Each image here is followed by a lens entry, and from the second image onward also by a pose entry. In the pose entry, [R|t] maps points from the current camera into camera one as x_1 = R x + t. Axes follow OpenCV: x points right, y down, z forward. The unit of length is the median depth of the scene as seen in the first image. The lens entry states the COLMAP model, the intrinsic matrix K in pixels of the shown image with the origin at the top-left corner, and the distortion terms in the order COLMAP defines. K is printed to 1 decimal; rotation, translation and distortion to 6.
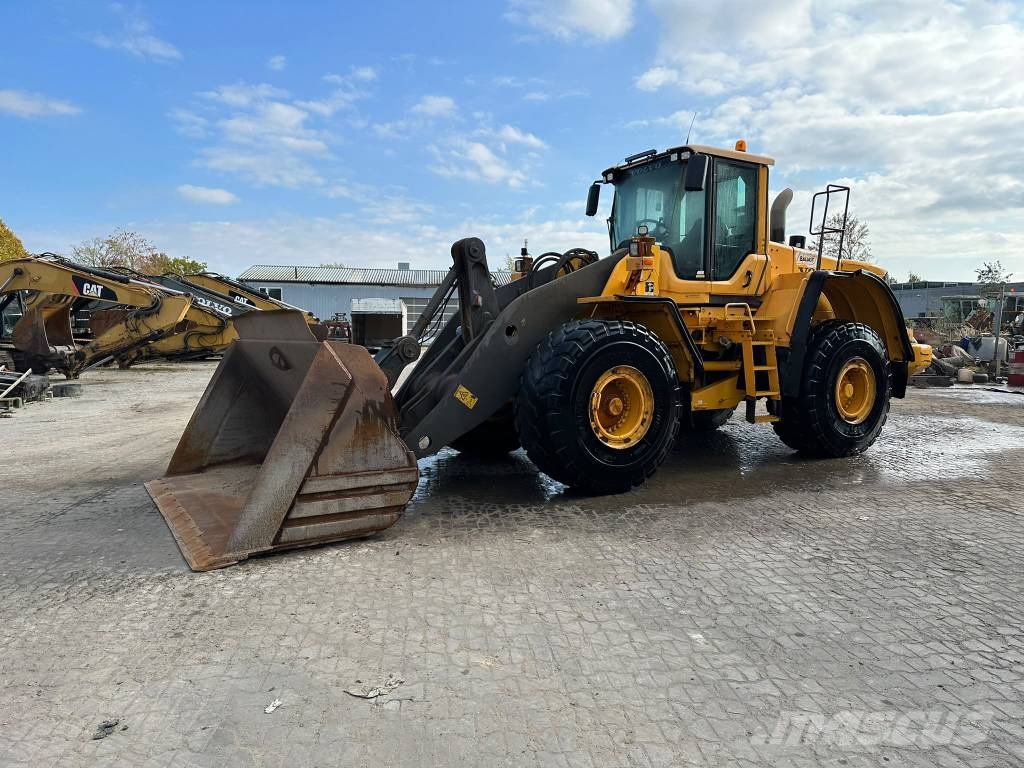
lens RADIAL K [[715.6, 0, 512.0], [0, 715.6, 384.0], [0, 0, 1]] dist [0.092545, -0.157948]
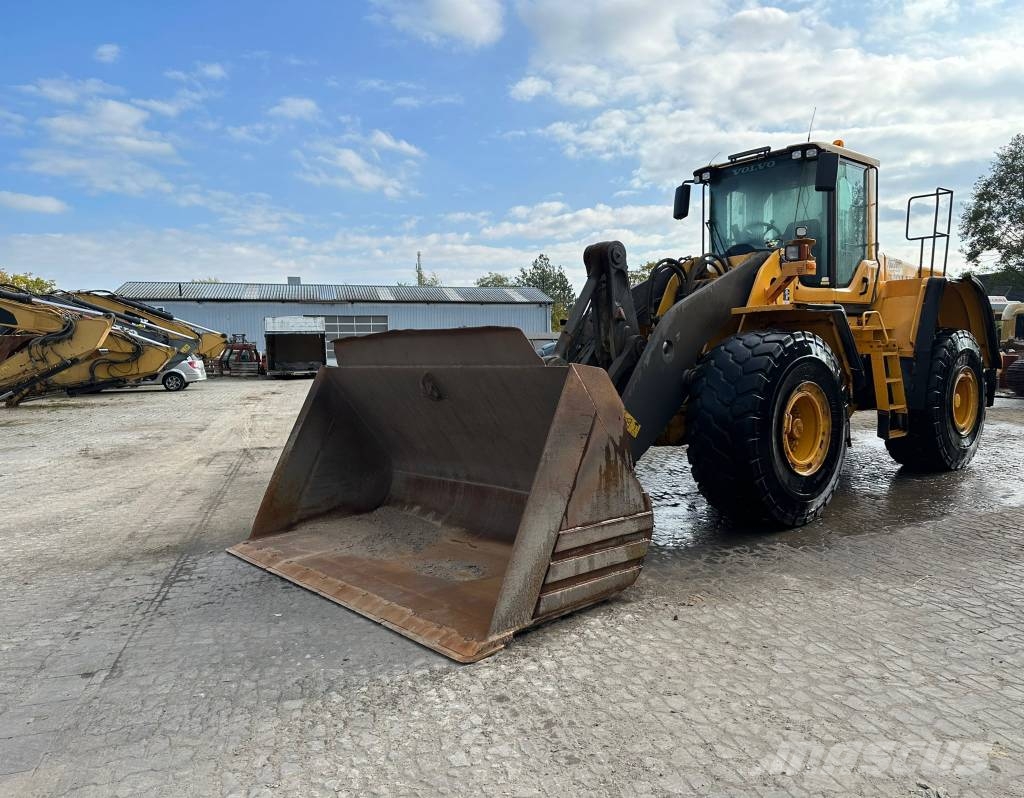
lens RADIAL K [[755.9, 0, 538.8], [0, 755.9, 399.5], [0, 0, 1]] dist [0.063425, -0.093392]
pose [[0.983980, -0.036642, 0.174475, -0.274862], [0.037765, 0.999282, -0.003124, -0.010846], [-0.174235, 0.009663, 0.984657, 0.099999]]
